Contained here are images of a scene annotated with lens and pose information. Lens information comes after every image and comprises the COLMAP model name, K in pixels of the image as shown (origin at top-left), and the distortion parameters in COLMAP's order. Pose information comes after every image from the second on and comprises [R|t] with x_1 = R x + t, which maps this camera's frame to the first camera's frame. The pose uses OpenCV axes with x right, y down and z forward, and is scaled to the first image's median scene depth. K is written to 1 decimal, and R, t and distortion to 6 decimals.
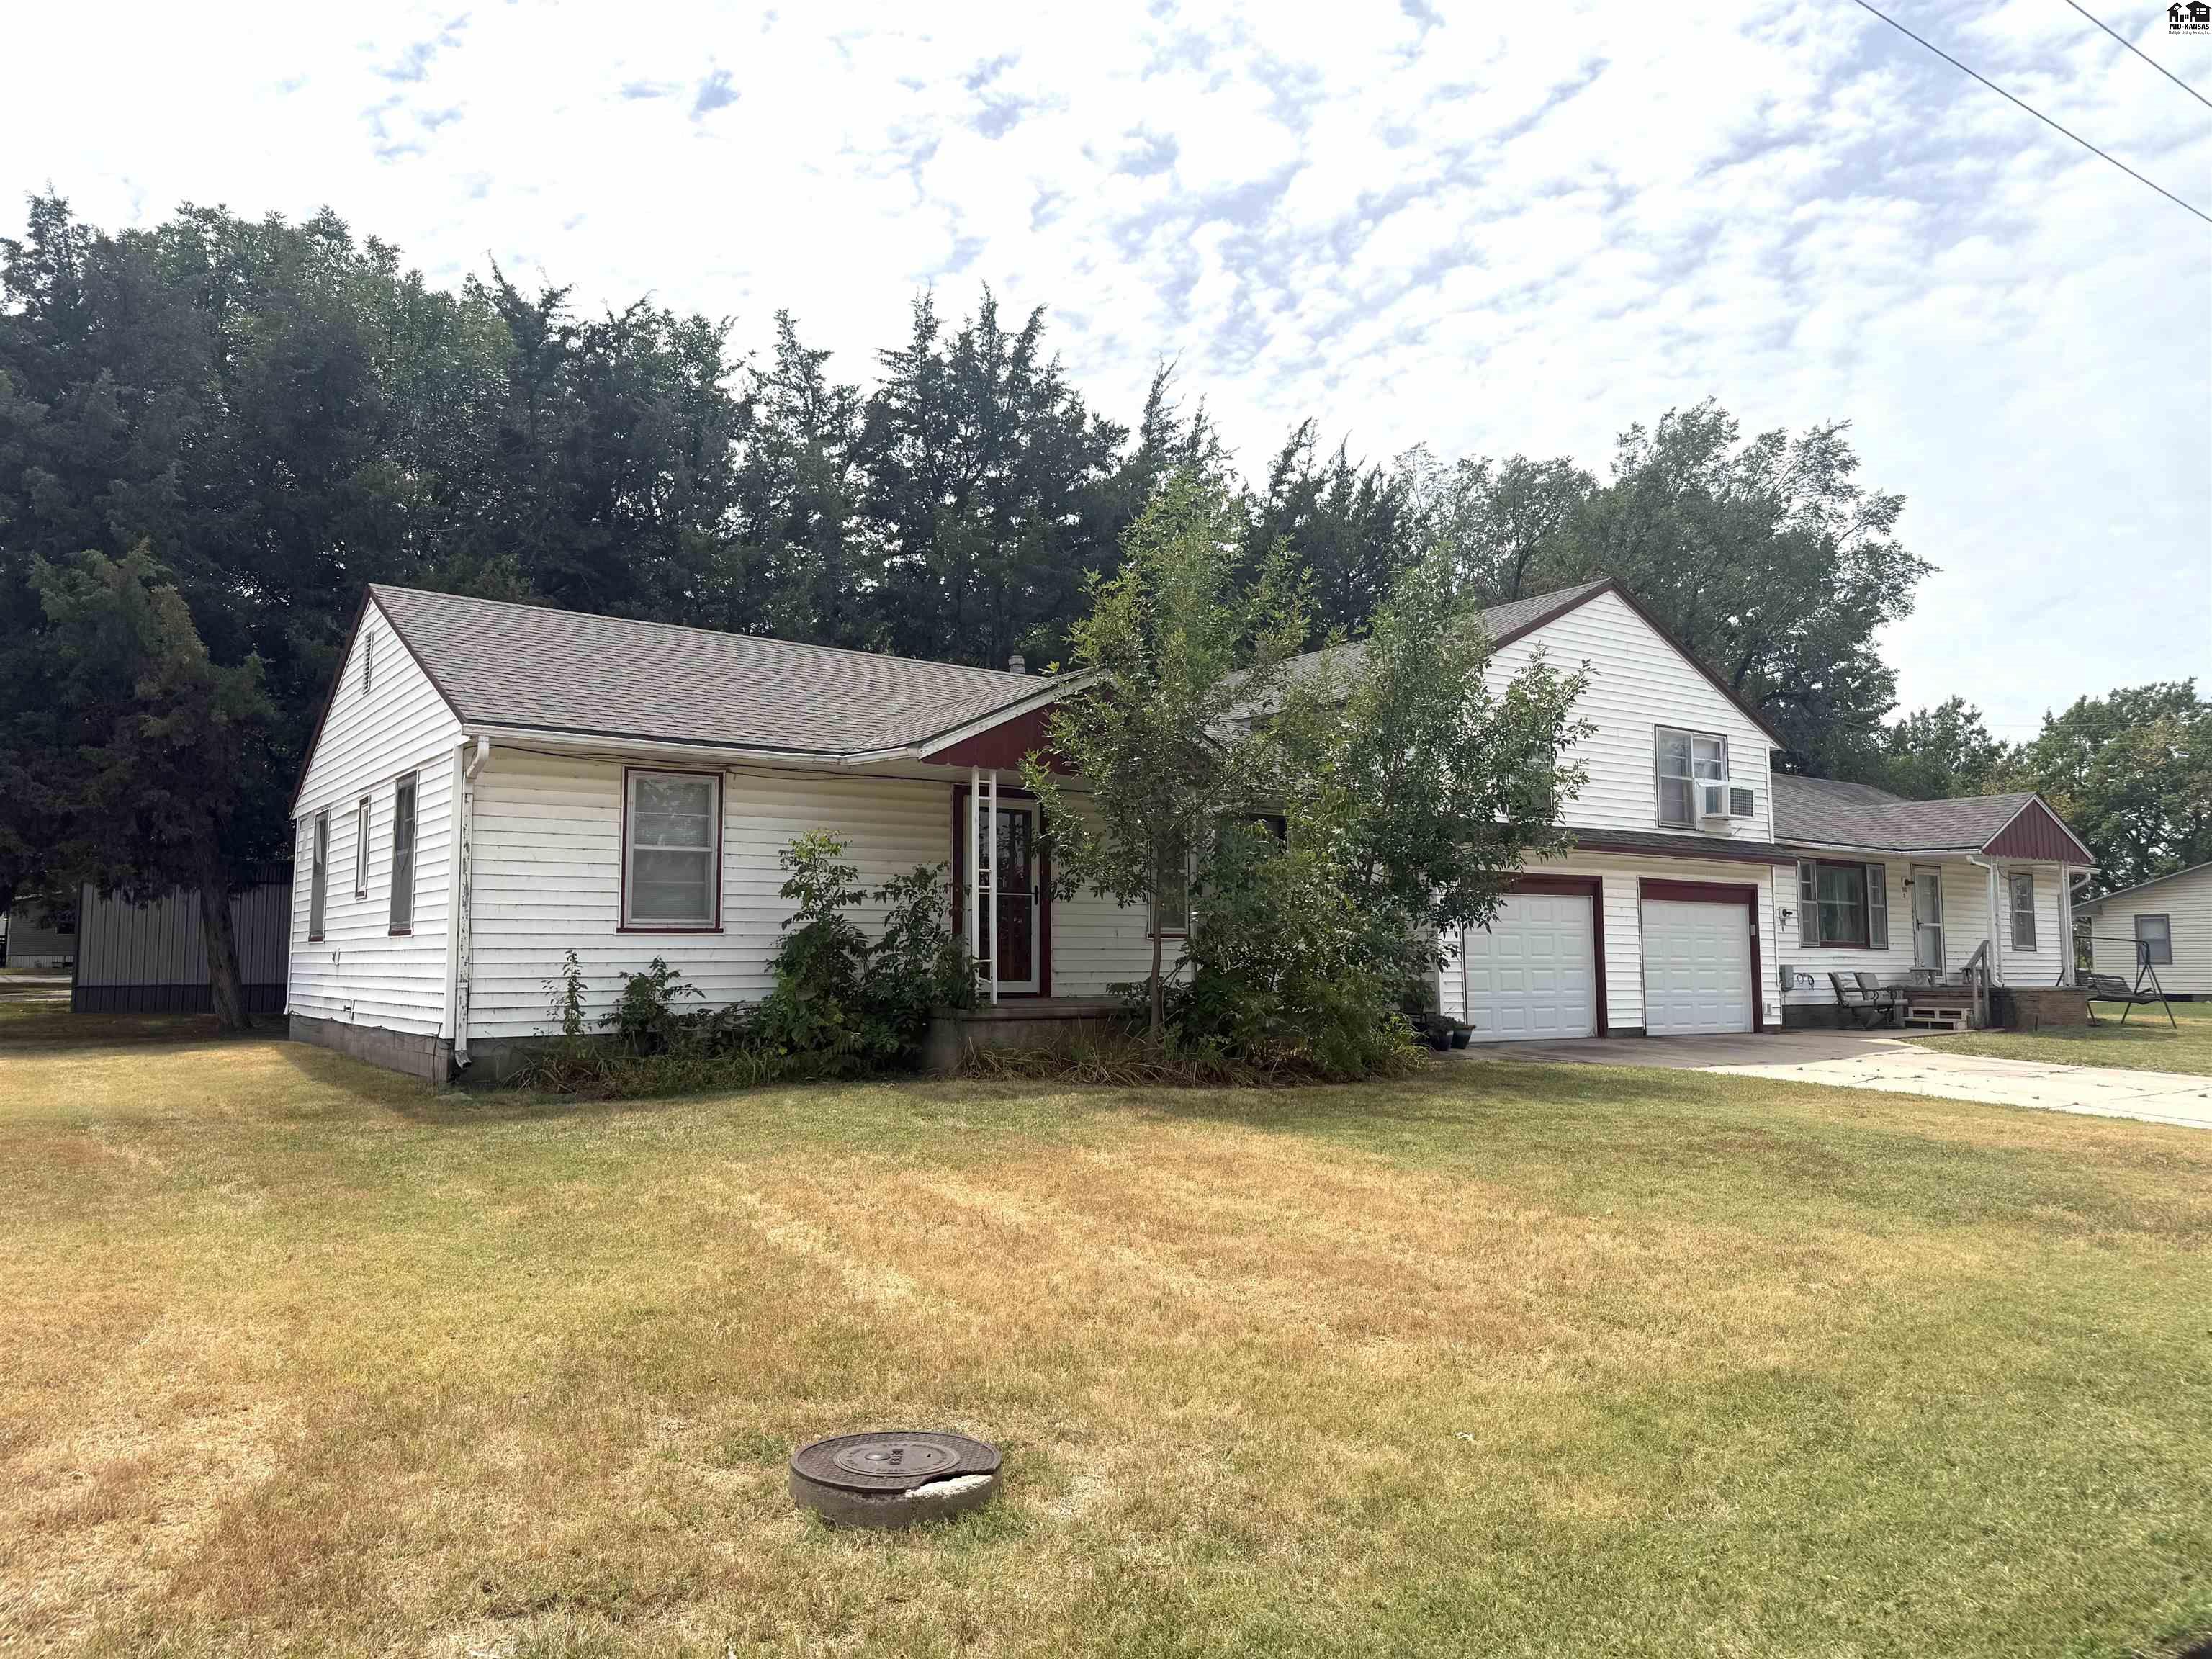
lens RADIAL K [[1568.7, 0, 1103.9], [0, 1568.7, 825.3], [0, 0, 1]] dist [0.029092, -0.037374]
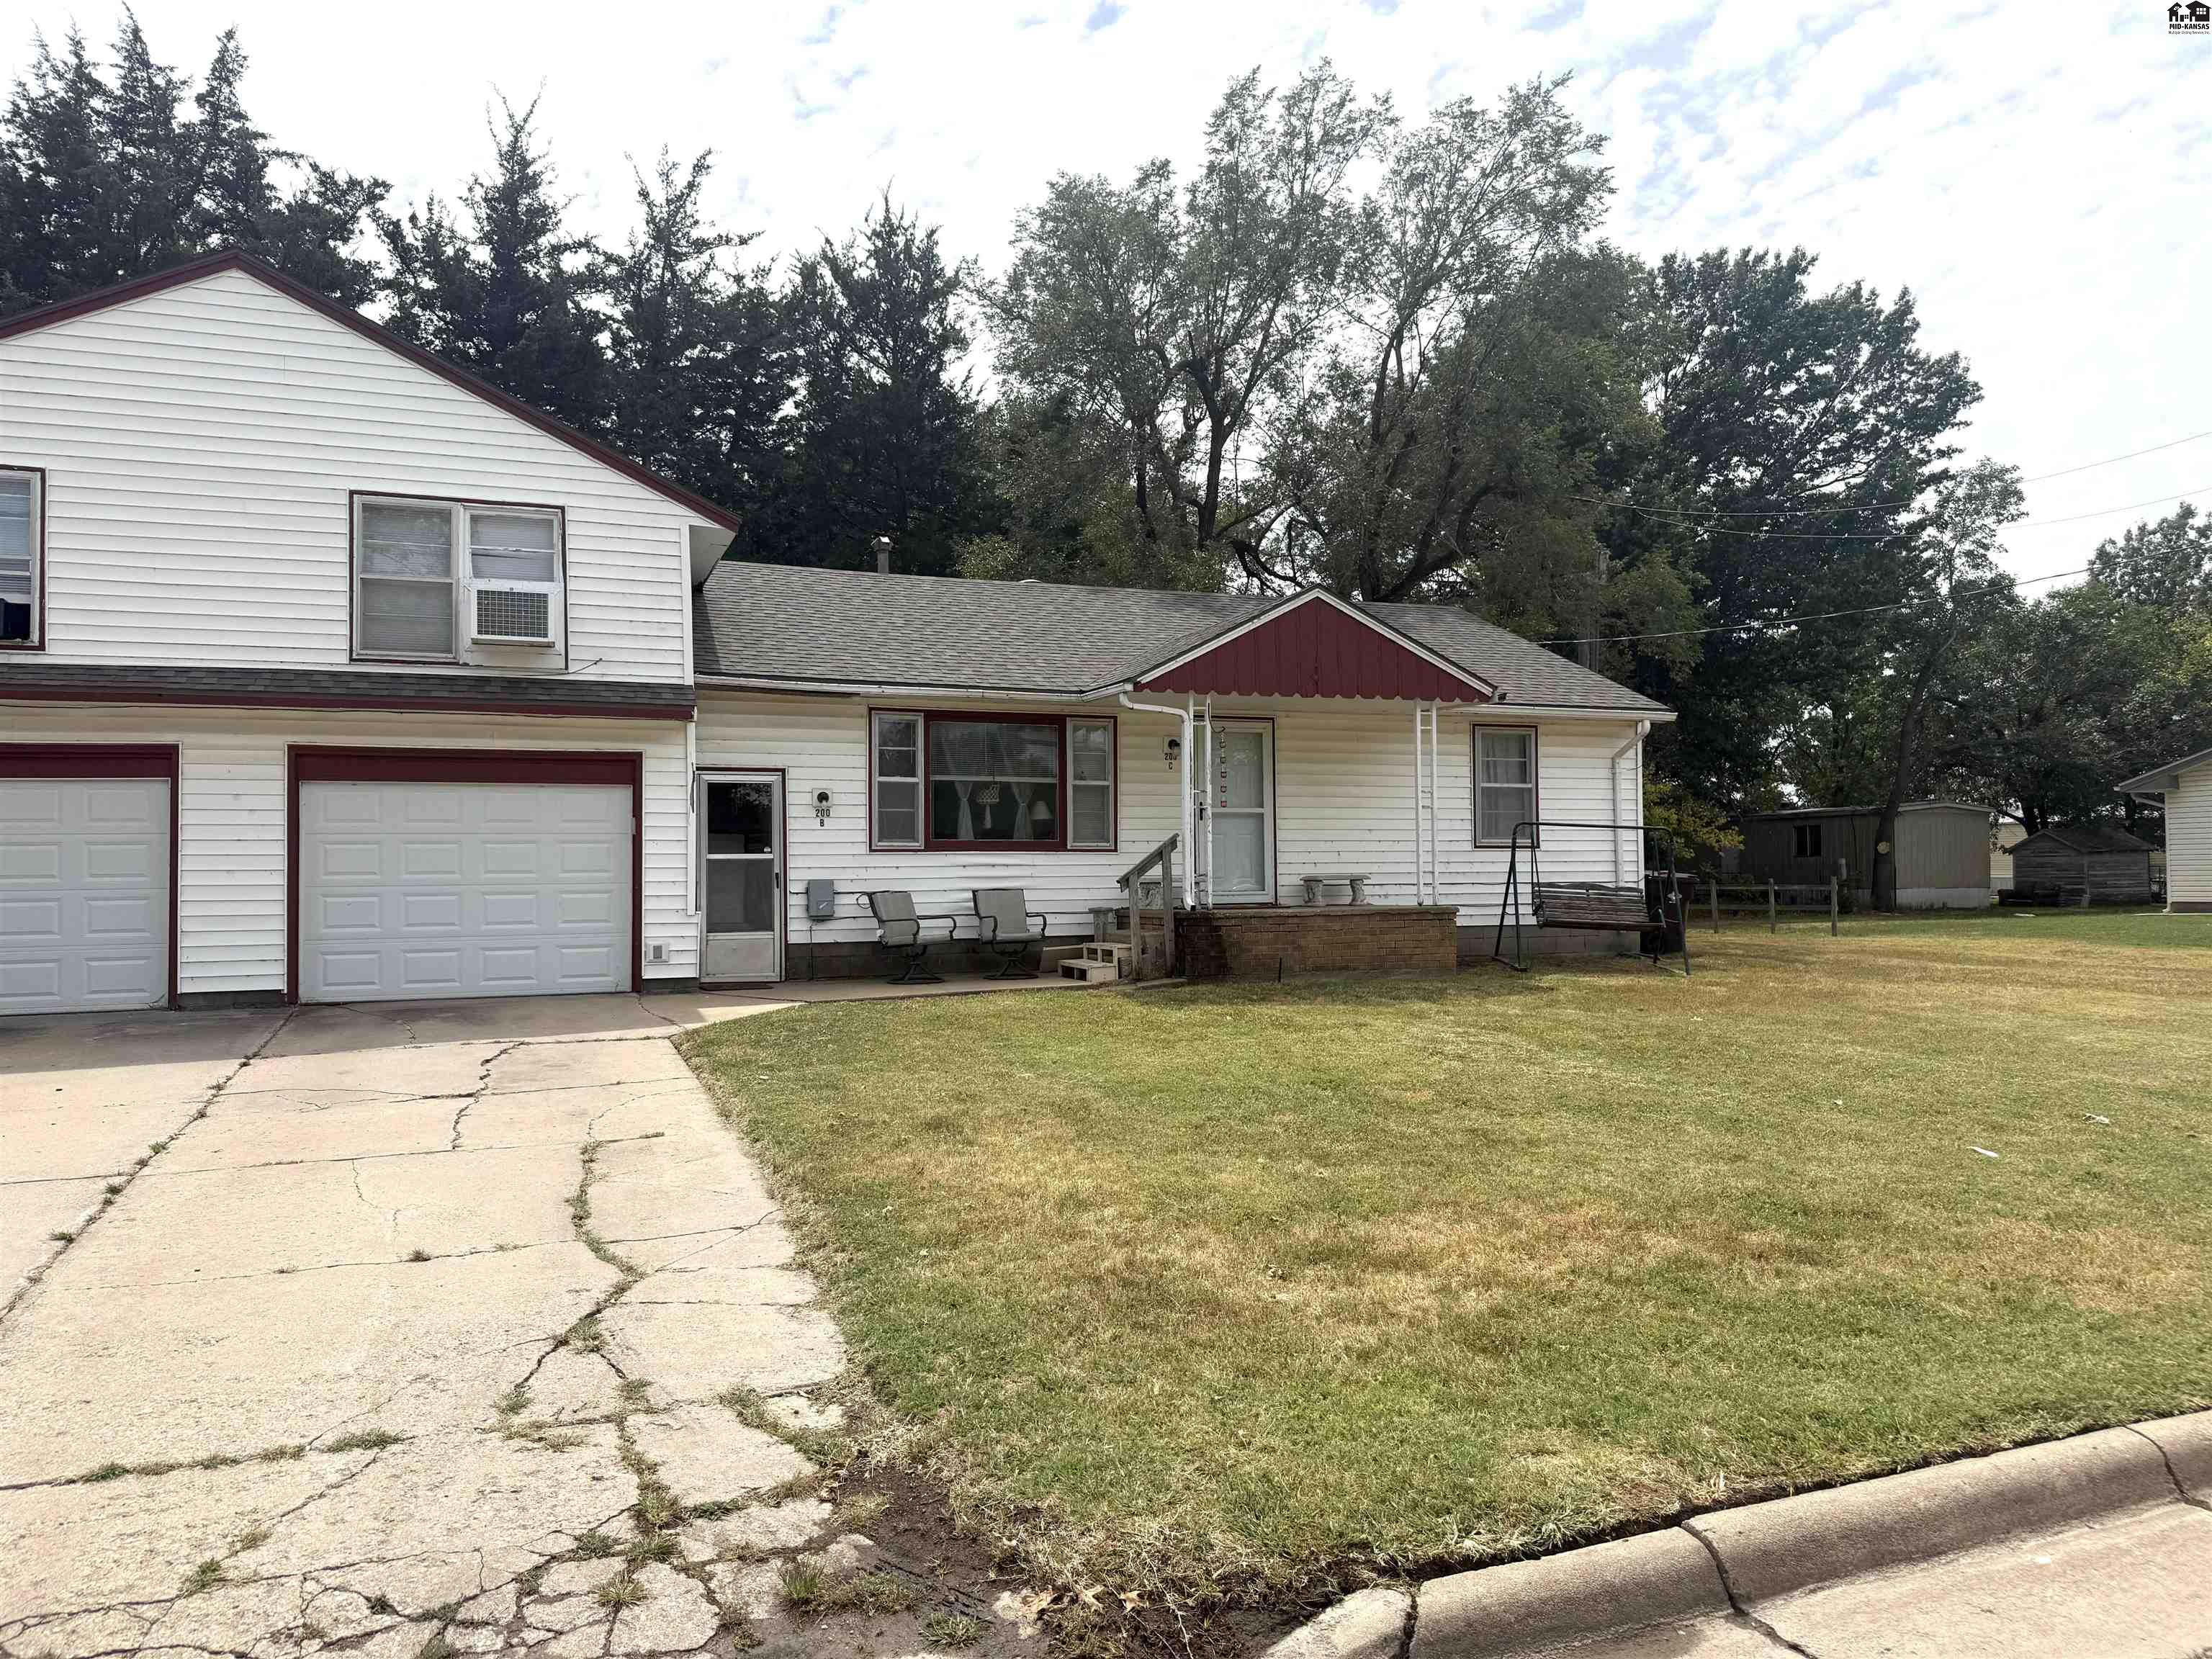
lens RADIAL K [[1568.7, 0, 1118.5], [0, 1568.7, 831.9], [0, 0, 1]] dist [0.029092, -0.037374]
pose [[0.967252, -0.021289, -0.252922, 0.702319], [0.036465, 0.997794, 0.055466, 0.039124], [0.251184, -0.062872, 0.965895, 0.428376]]
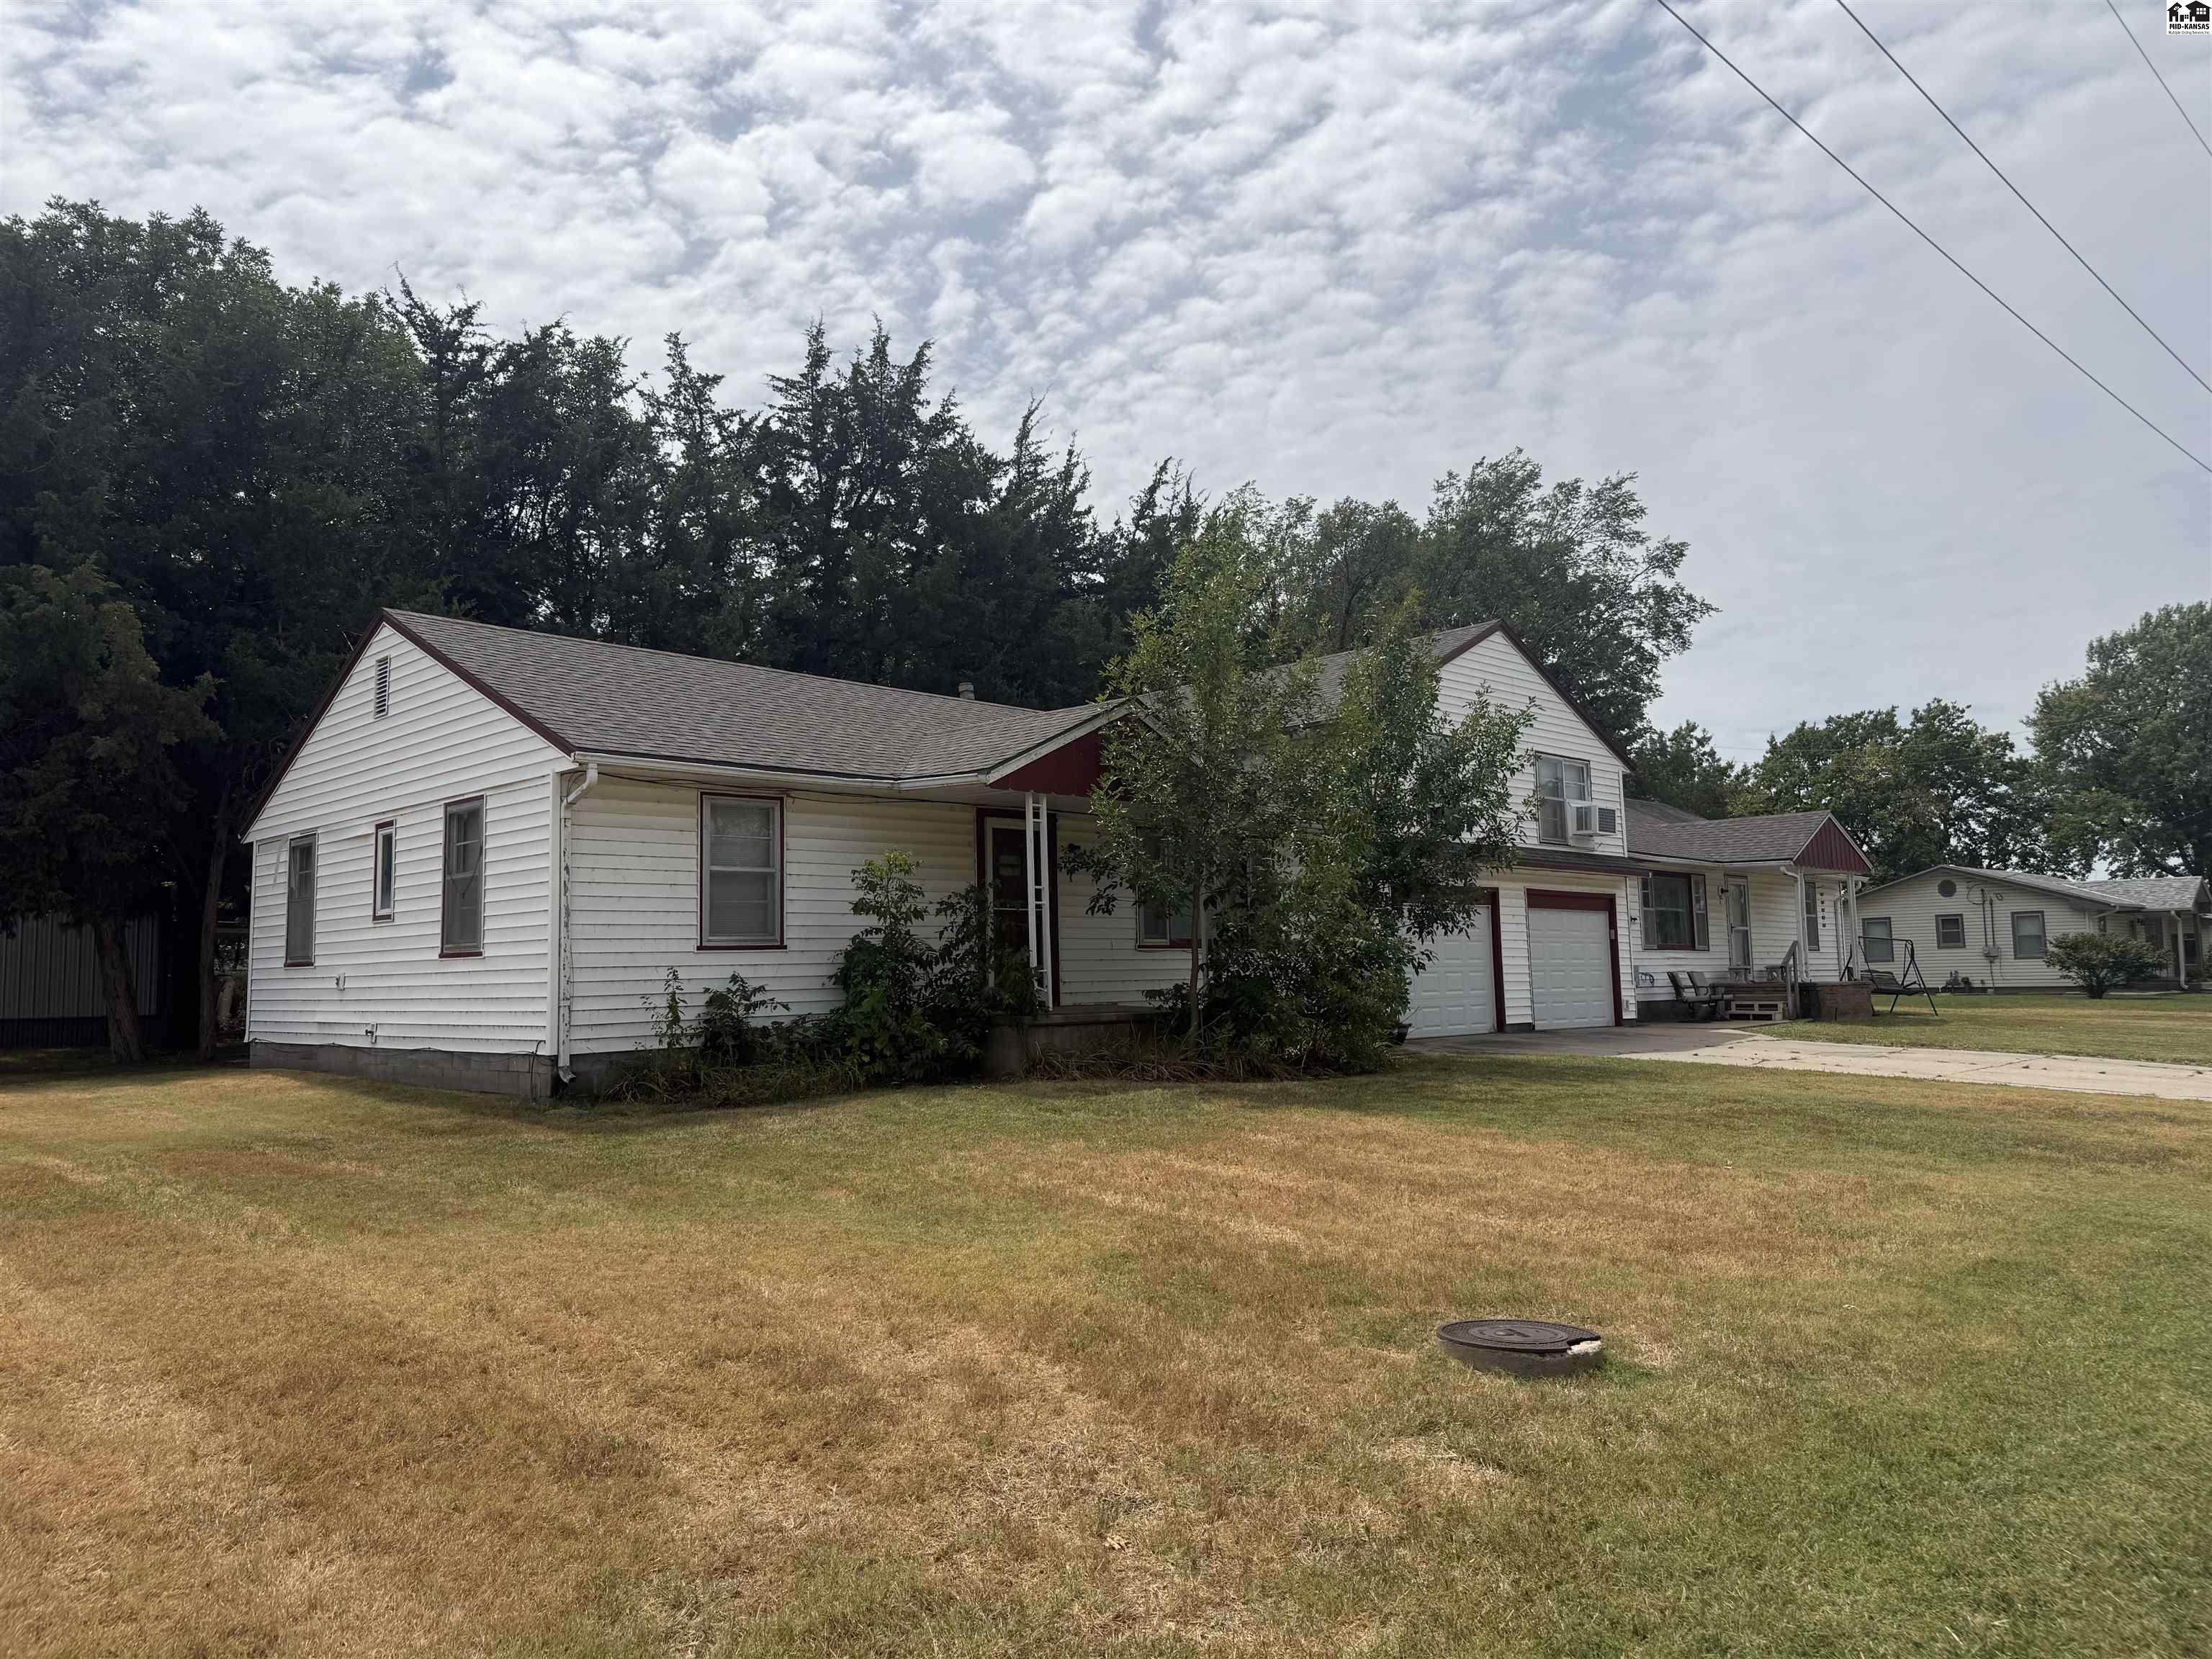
lens RADIAL K [[1568.7, 0, 1098.7], [0, 1568.7, 835.1], [0, 0, 1]] dist [0.029092, -0.037374]
pose [[0.987111, -0.004511, 0.159971, -0.118160], [0.005194, 0.999979, -0.003851, -0.001754], [-0.159950, 0.004632, 0.987114, -0.041578]]
